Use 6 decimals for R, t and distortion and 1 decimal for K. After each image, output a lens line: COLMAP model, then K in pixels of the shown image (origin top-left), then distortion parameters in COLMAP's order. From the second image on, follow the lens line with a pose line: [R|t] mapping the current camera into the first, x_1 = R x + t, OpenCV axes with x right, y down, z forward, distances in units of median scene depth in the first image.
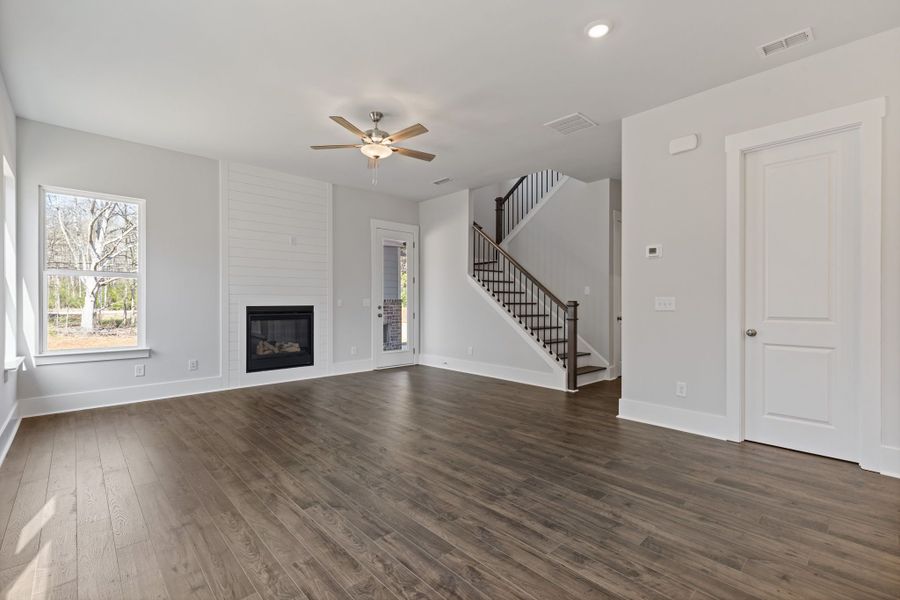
lens RADIAL K [[409.7, 0, 455.1], [0, 409.7, 300.1], [0, 0, 1]] dist [0.009623, -0.000505]
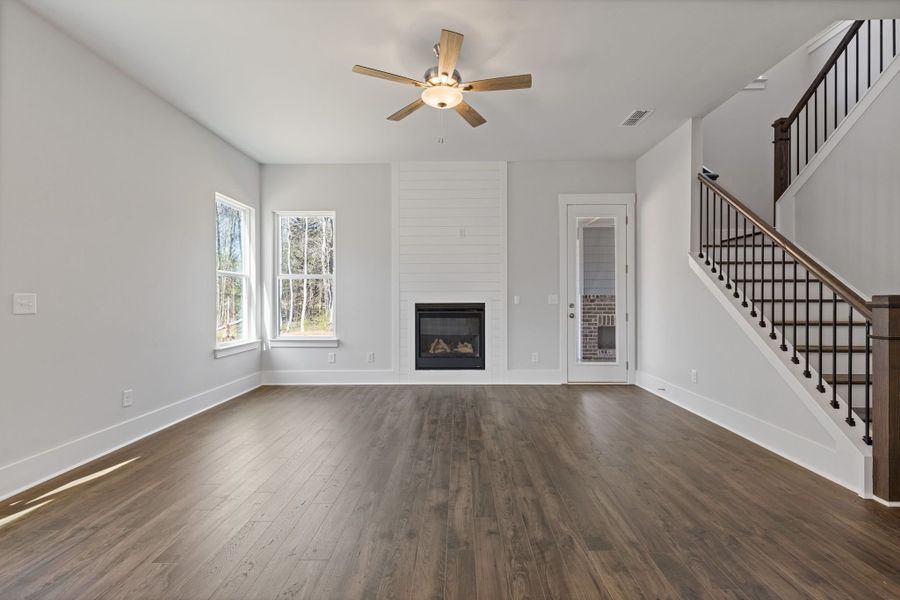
lens RADIAL K [[409.7, 0, 456.2], [0, 409.7, 297.1], [0, 0, 1]] dist [0.009623, -0.000505]
pose [[0.719460, -0.005201, -0.694514, 0.228692], [0.005028, 0.999985, -0.002280, 0.002652], [0.694515, -0.001852, 0.719475, 0.319291]]
